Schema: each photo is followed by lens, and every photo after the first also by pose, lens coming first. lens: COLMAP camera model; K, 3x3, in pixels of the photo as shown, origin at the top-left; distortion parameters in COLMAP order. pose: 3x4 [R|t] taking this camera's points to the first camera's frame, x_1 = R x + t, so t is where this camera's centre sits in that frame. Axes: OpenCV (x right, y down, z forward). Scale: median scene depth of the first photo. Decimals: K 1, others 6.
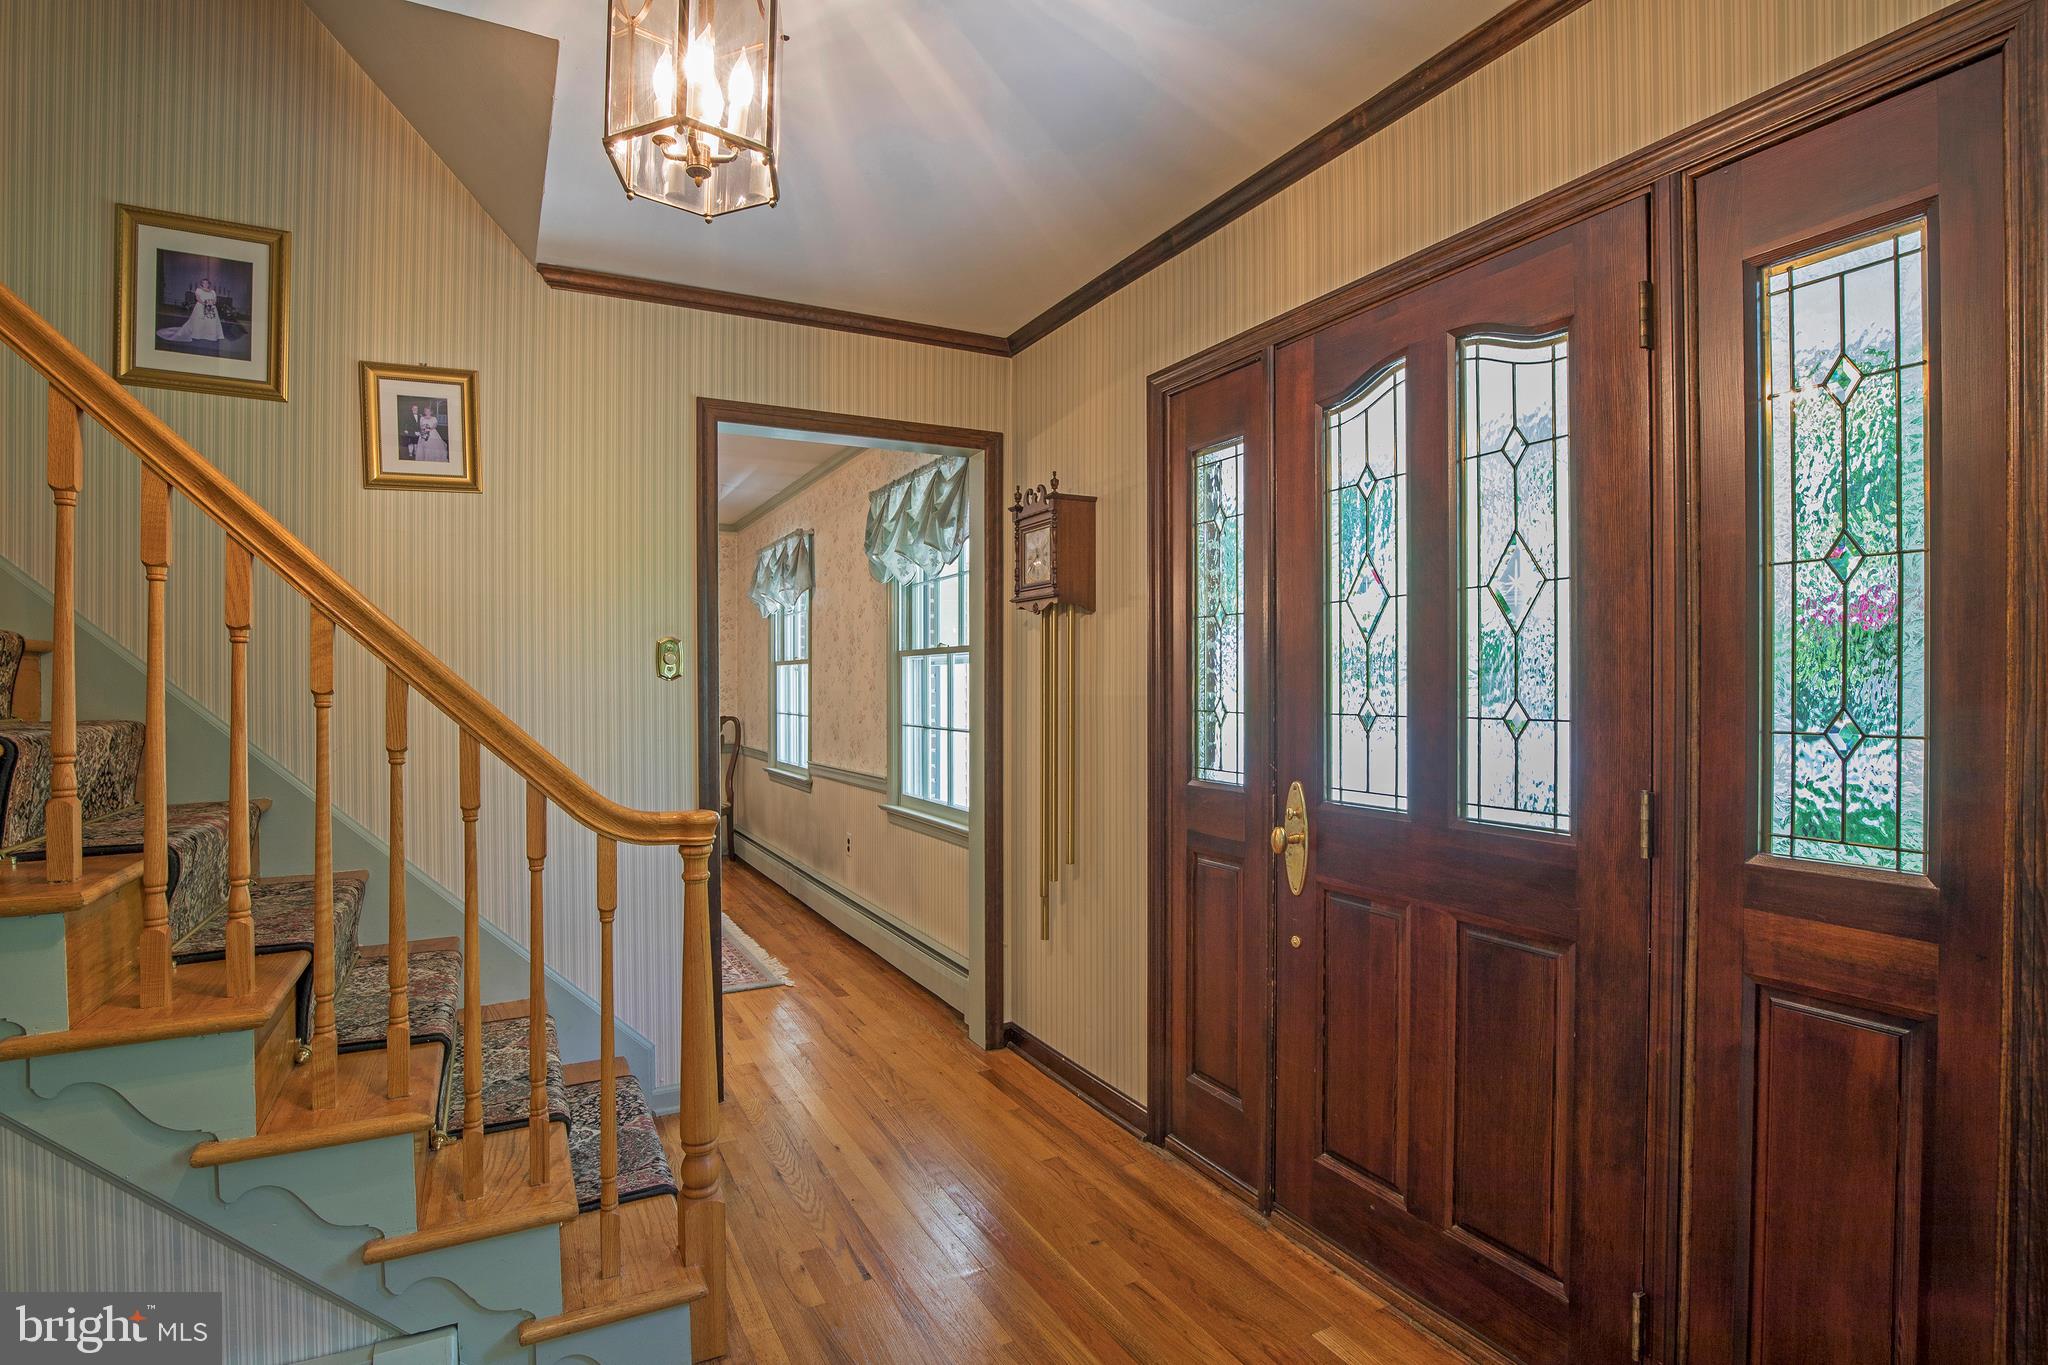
lens RADIAL K [[1000.9, 0, 967.6], [0, 1000.9, 691.7], [0, 0, 1]] dist [-0.027212, 0.000539]
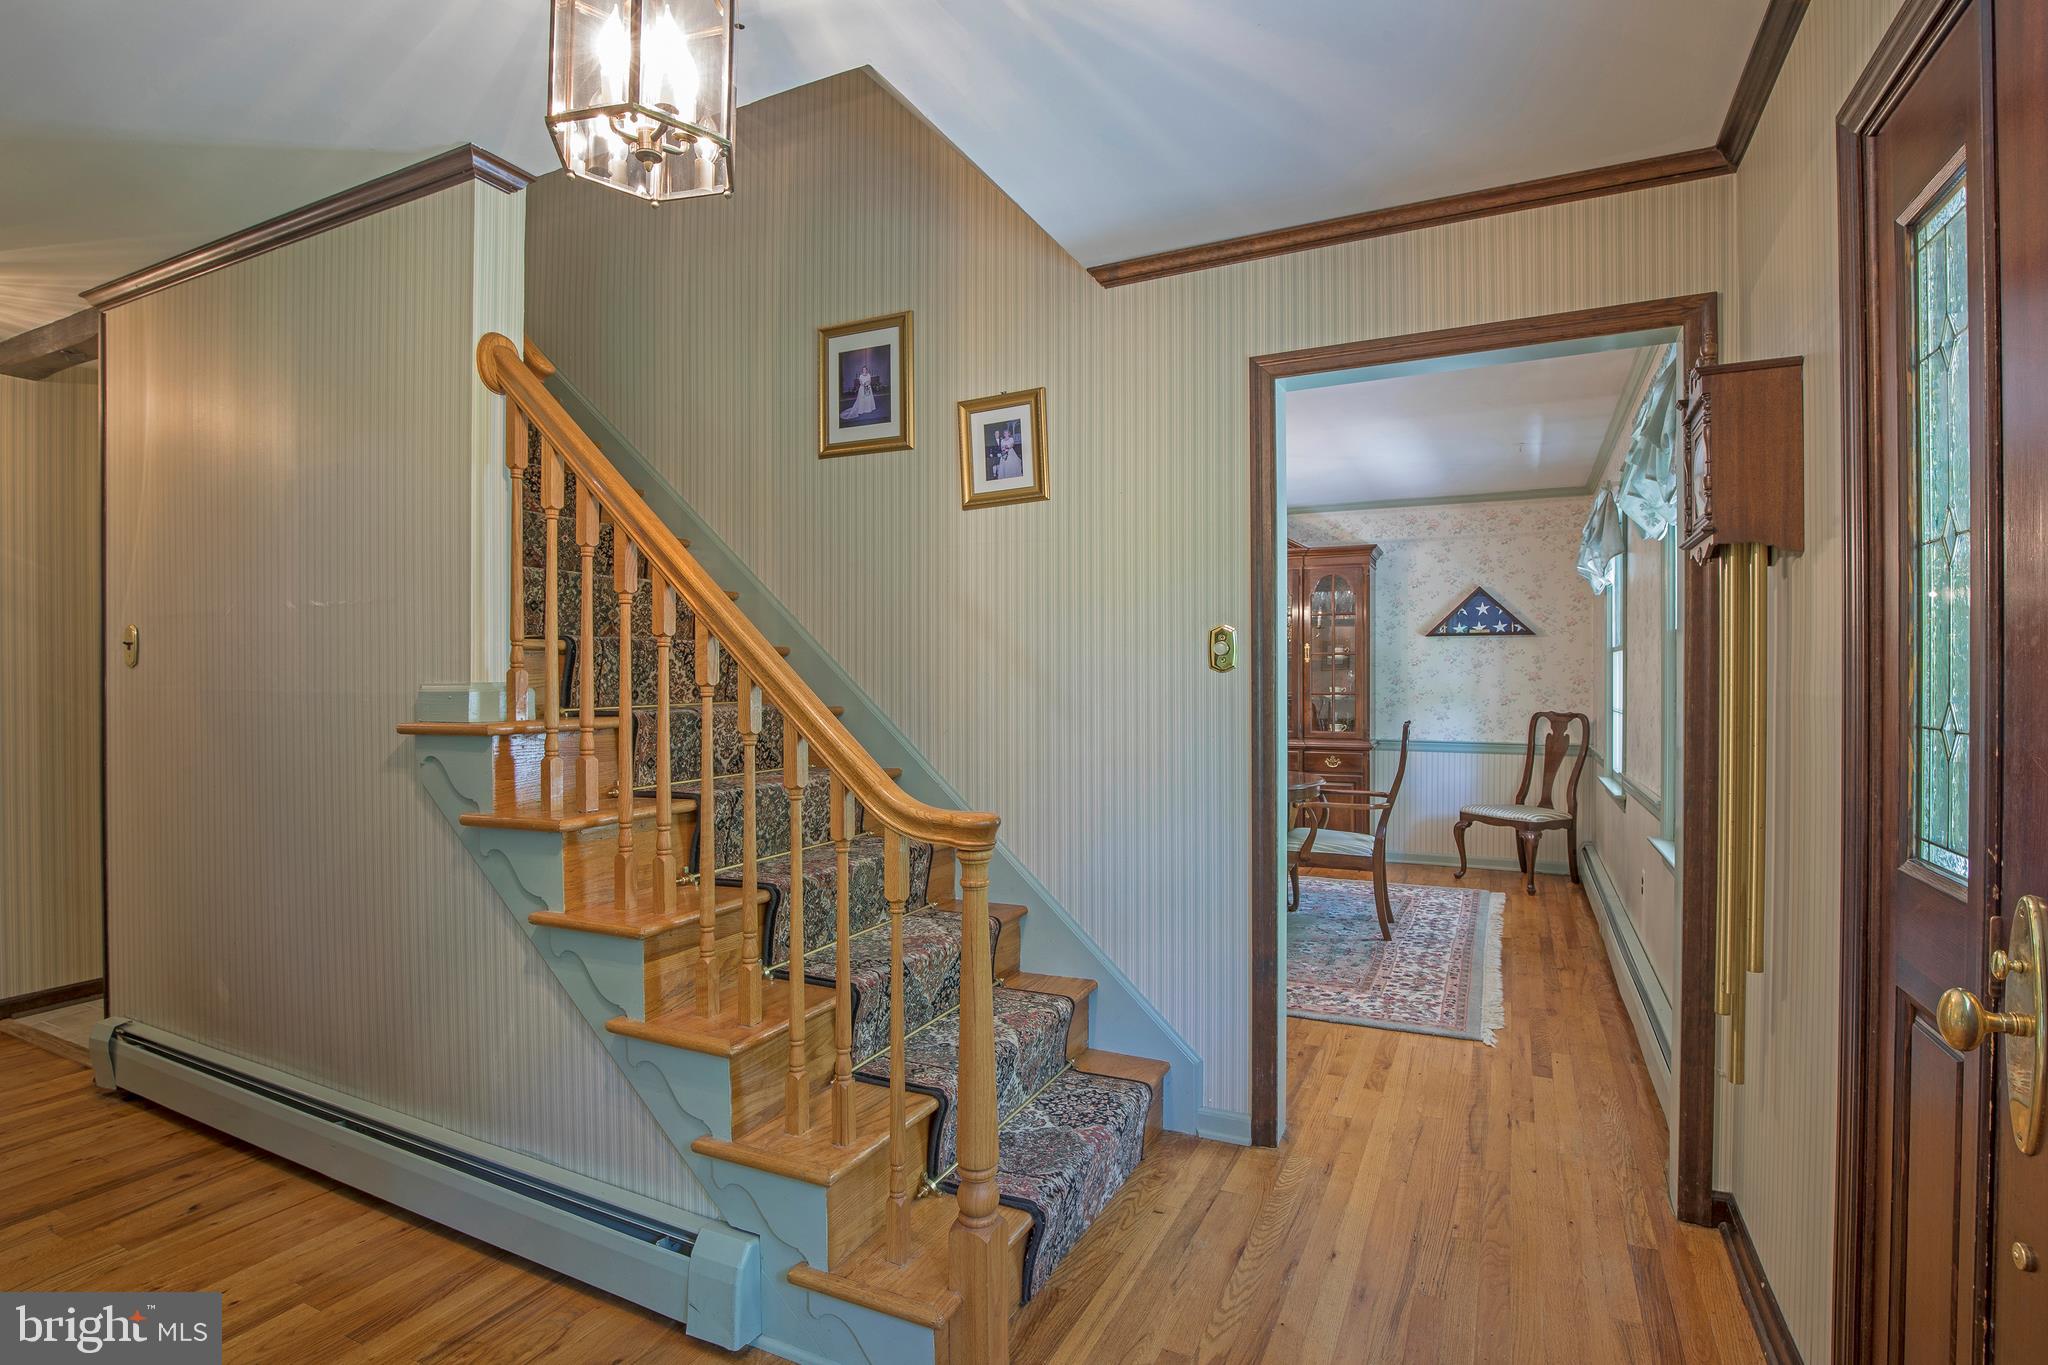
lens RADIAL K [[977.9, 0, 1021.5], [0, 977.9, 685.1], [0, 0, 1]] dist [-0.024910, 0.000553]
pose [[0.612621, 0.004444, -0.790364, 0.325678], [-0.002652, 0.999990, 0.003568, -0.002291], [0.790372, -0.000090, 0.612627, 0.322194]]
